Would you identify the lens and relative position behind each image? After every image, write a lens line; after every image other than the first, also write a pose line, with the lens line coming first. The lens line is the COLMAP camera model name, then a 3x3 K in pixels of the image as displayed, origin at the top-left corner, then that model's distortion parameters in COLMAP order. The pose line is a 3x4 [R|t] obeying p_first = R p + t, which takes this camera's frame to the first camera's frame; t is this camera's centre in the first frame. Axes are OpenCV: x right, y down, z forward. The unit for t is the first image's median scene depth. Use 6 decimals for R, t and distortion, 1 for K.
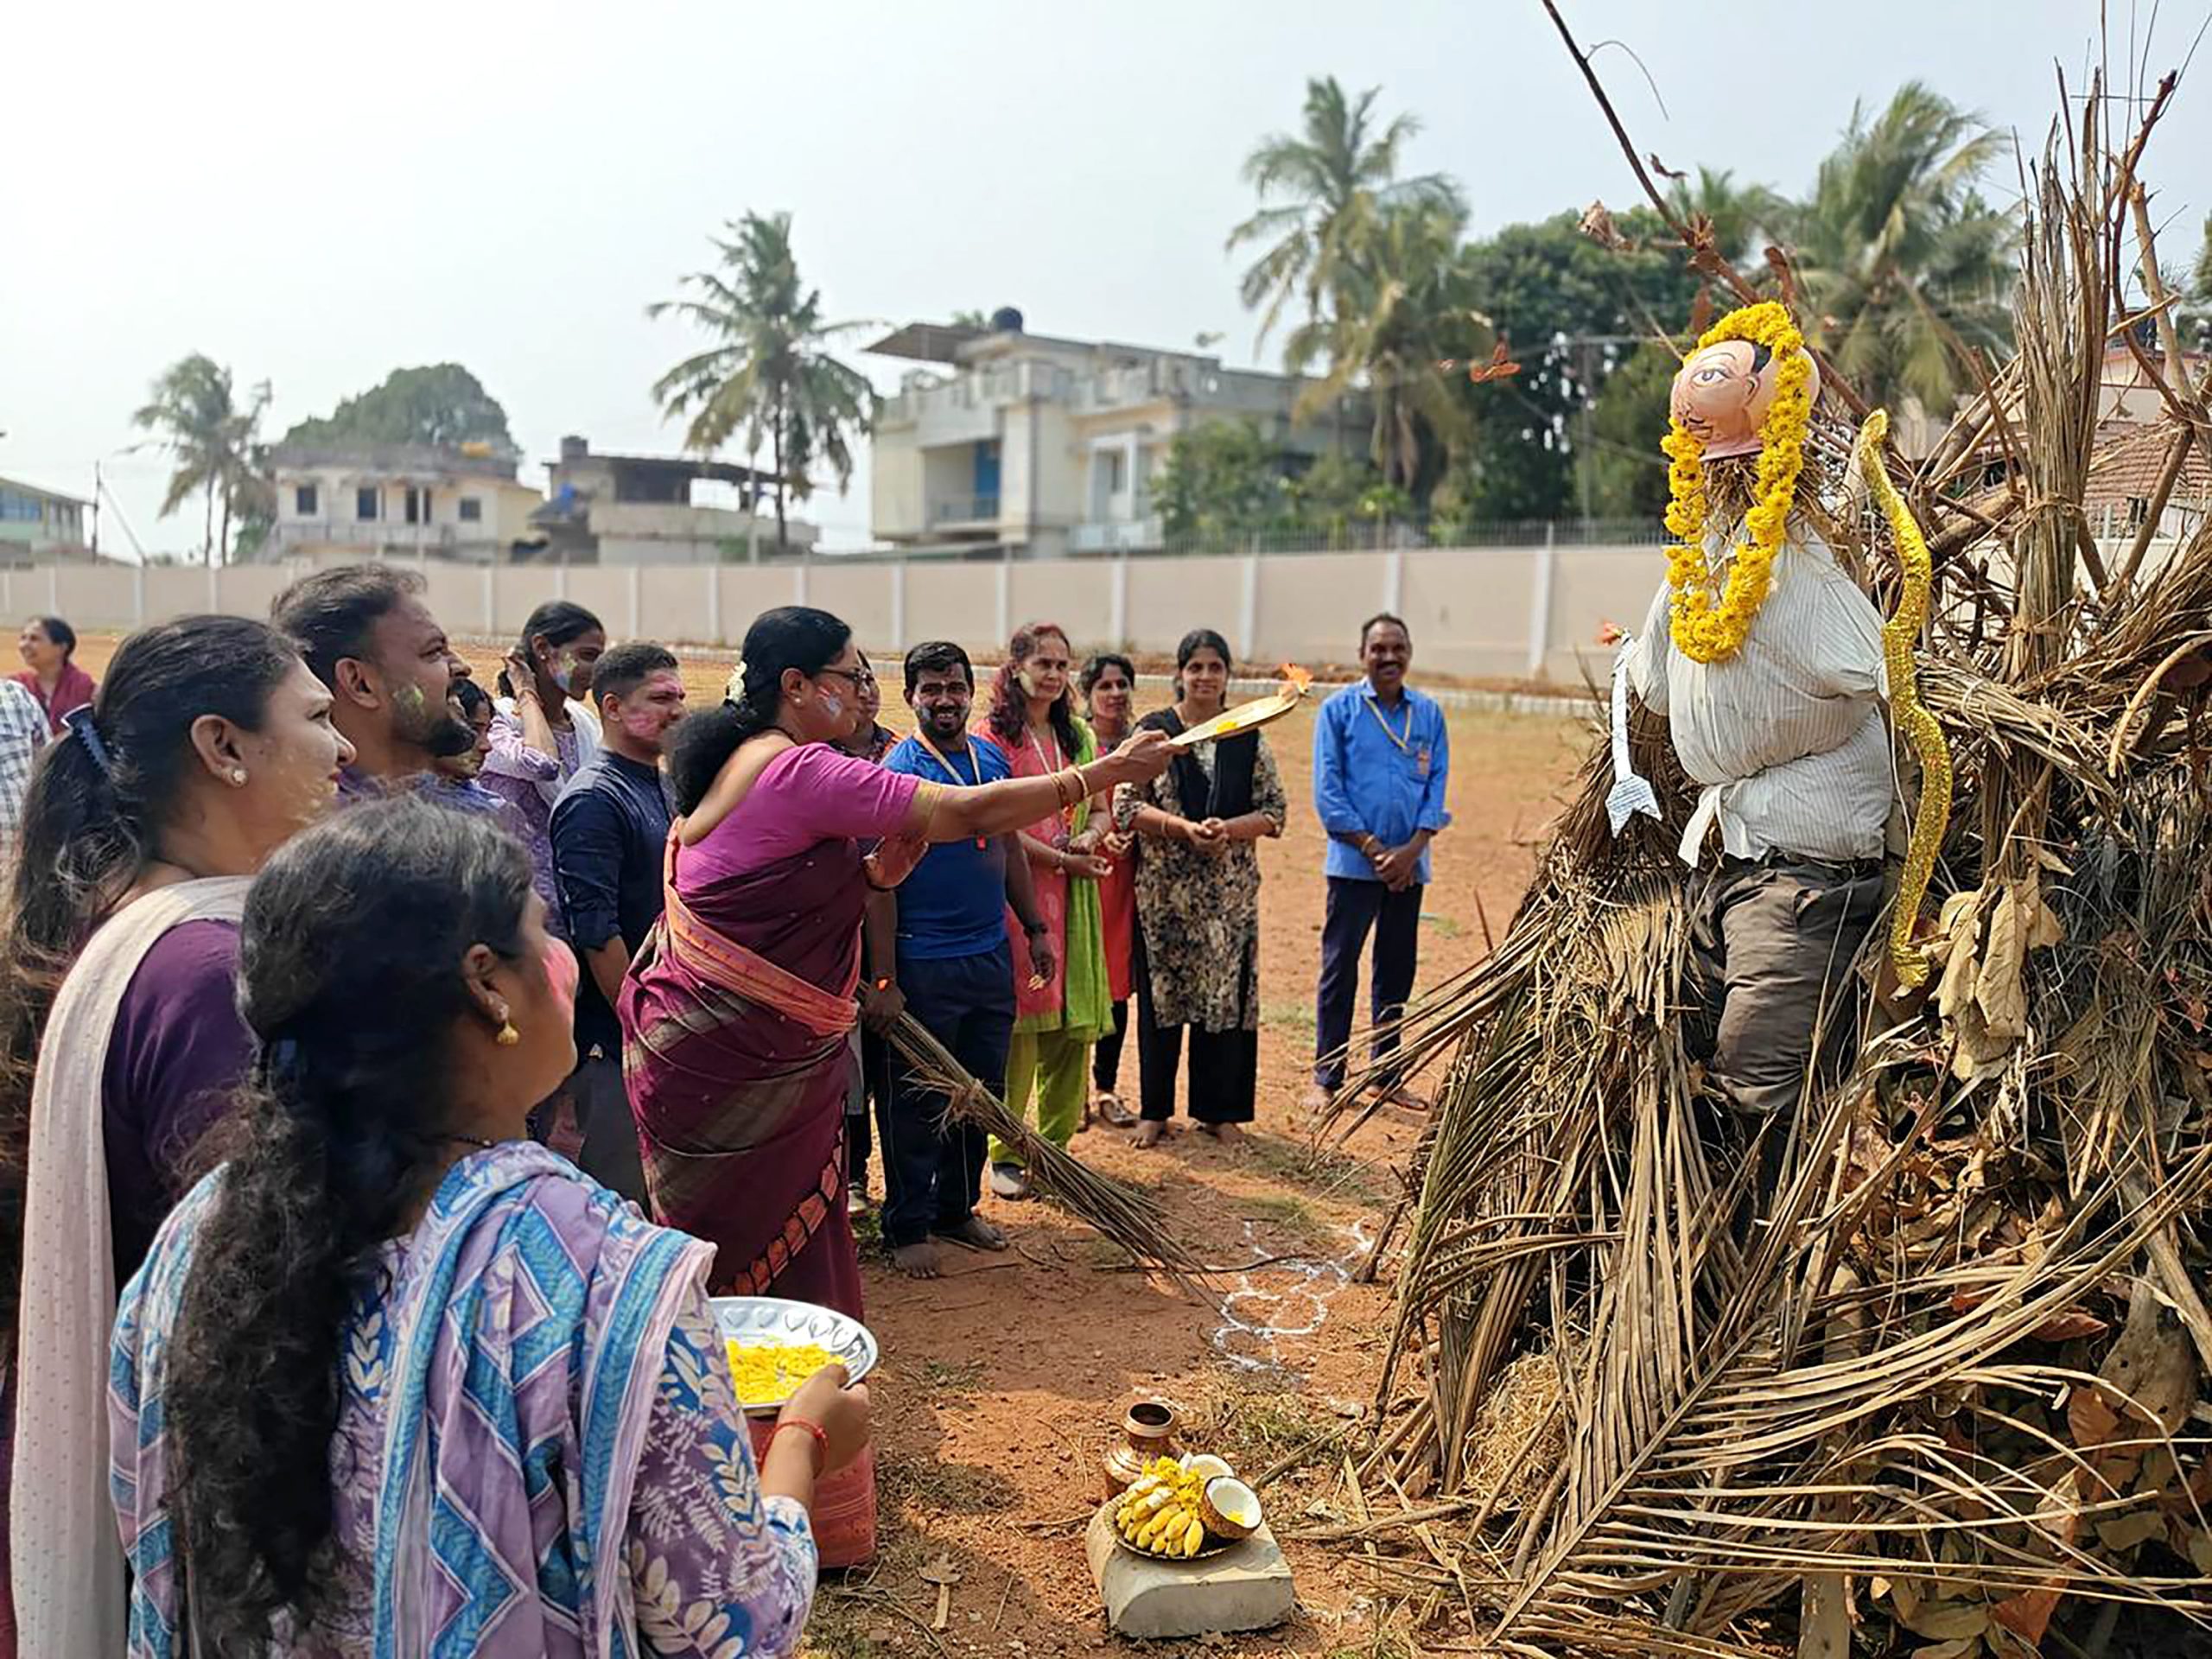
lens RADIAL K [[1713.0, 0, 1106.0], [0, 1713.0, 829.5], [0, 0, 1]] dist [0.002880, -0.075746]
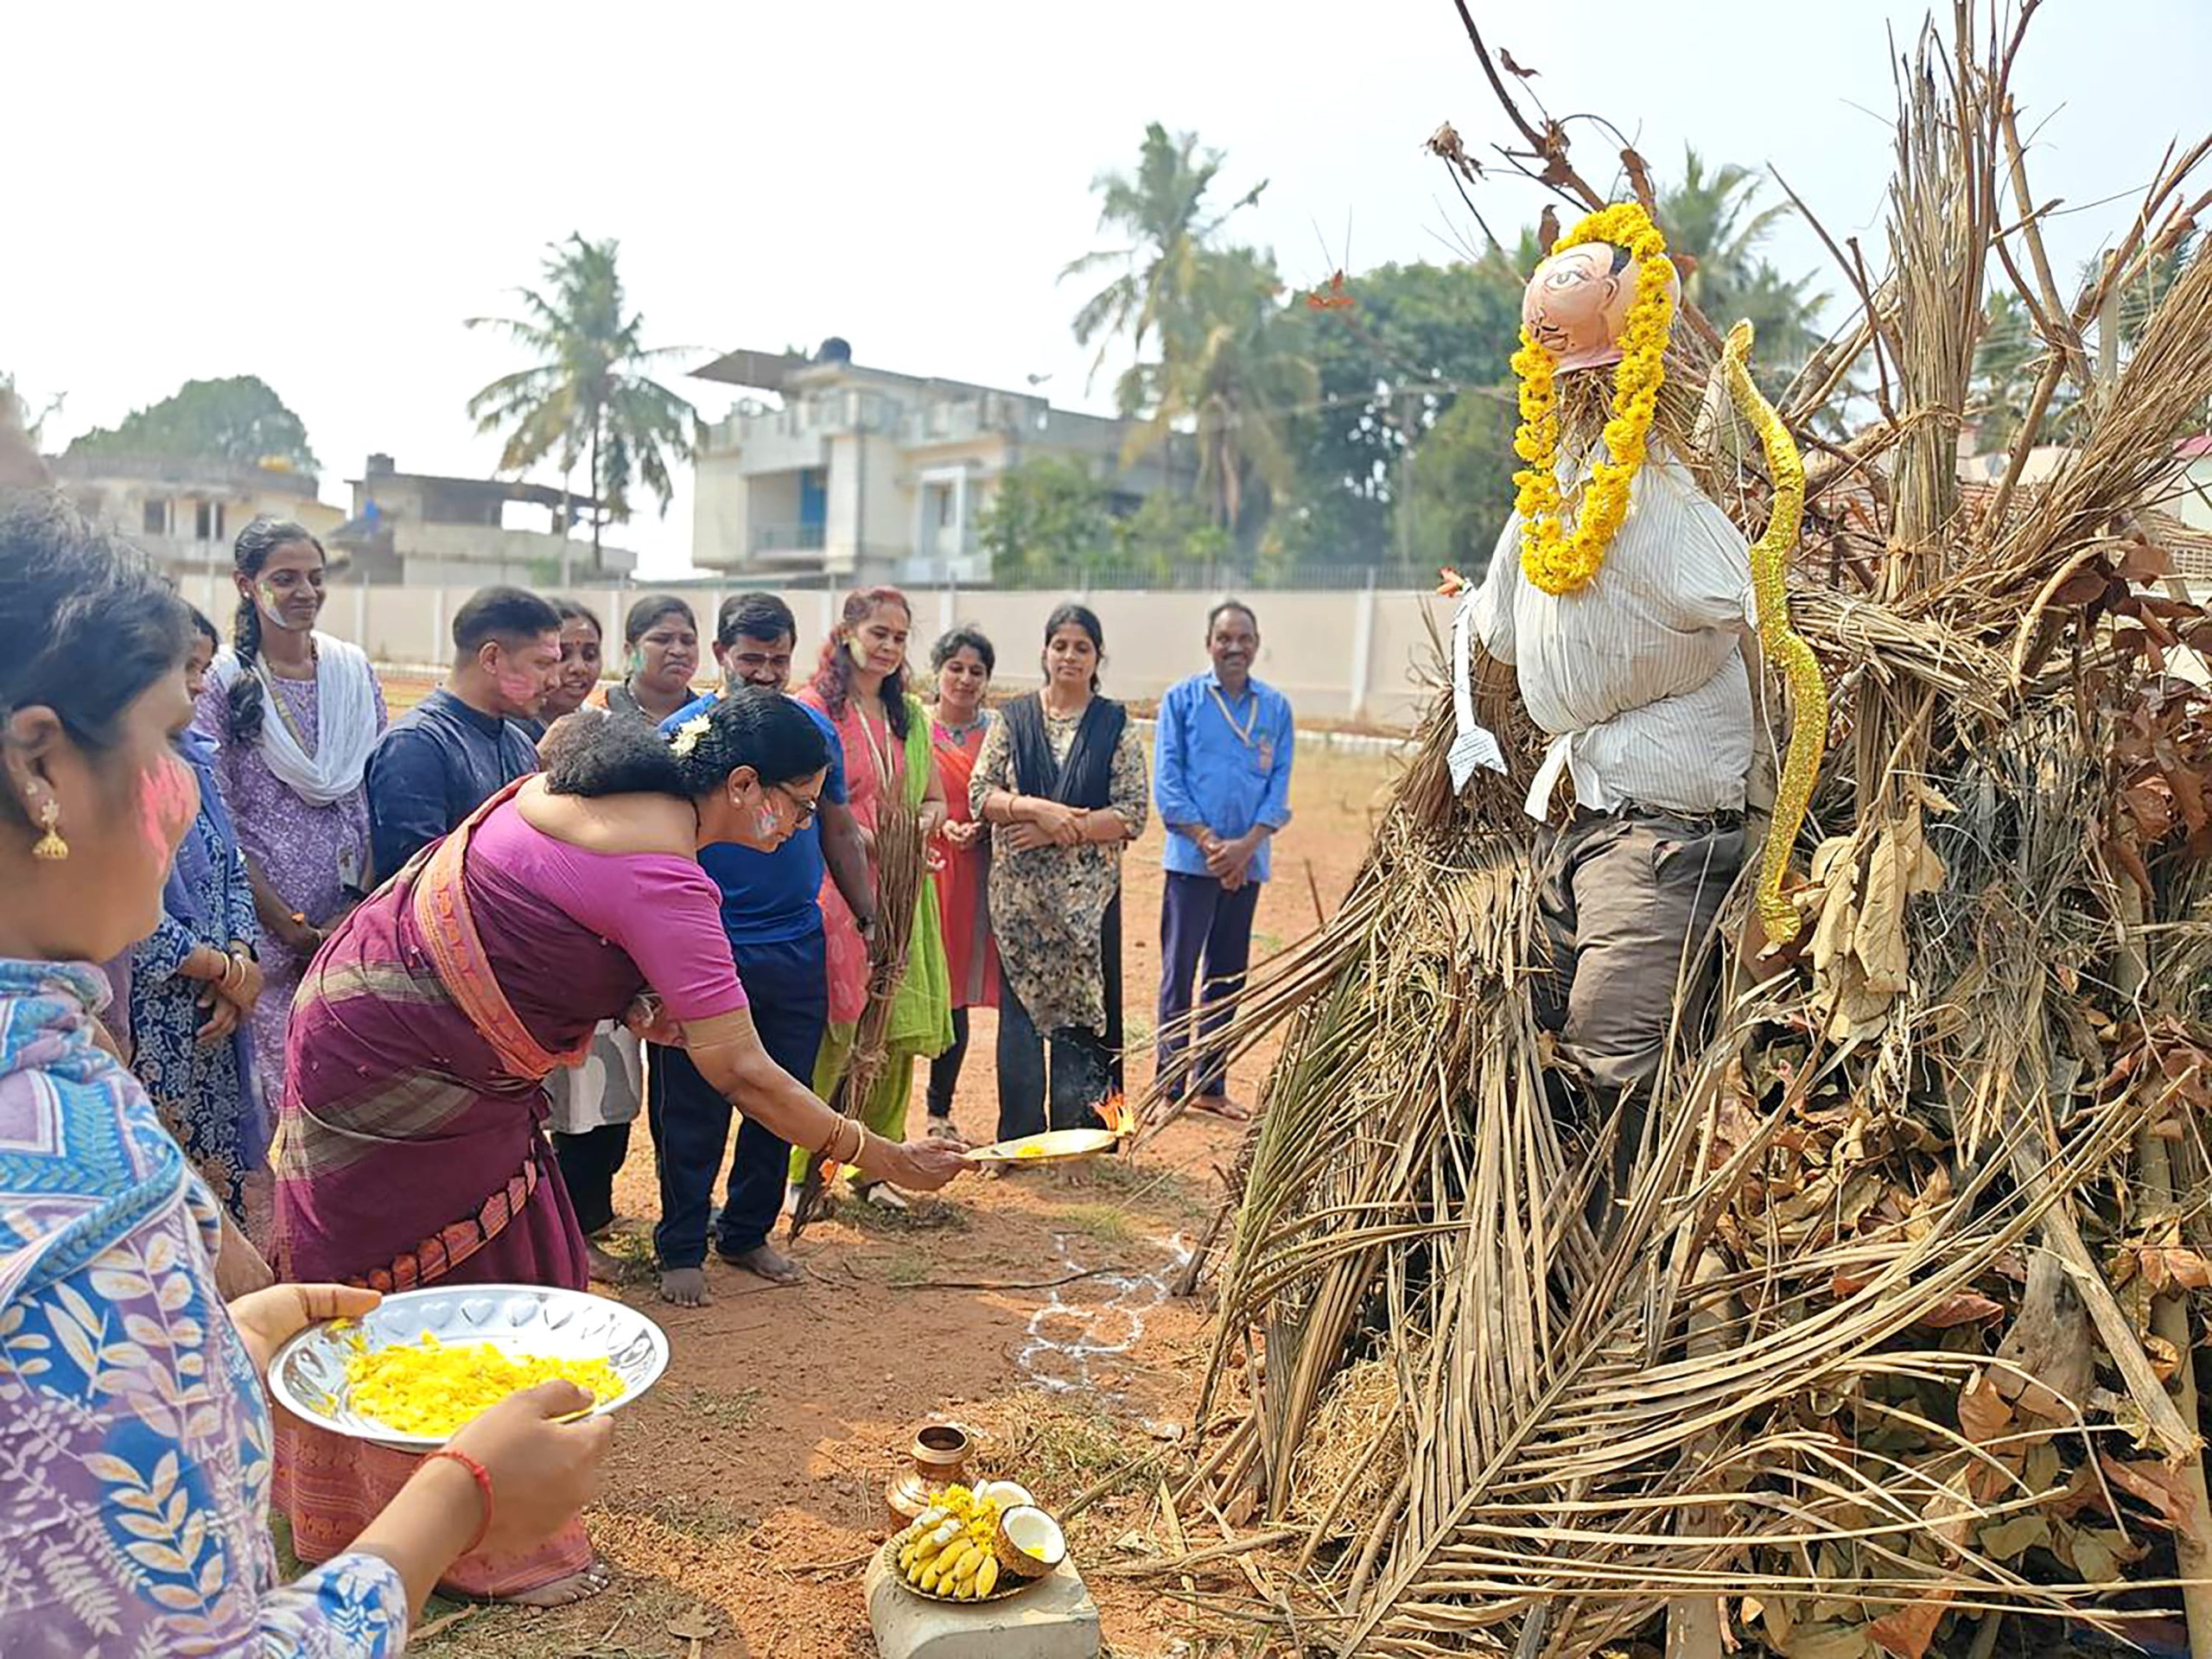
lens RADIAL K [[1717.9, 0, 1106.0], [0, 1717.9, 829.5], [0, 0, 1]] dist [0.029949, -0.142490]
pose [[0.994764, 0.011673, 0.101533, 0.018184], [-0.009415, 0.999698, -0.022688, 0.052414], [-0.101768, 0.021613, 0.994573, 0.113854]]
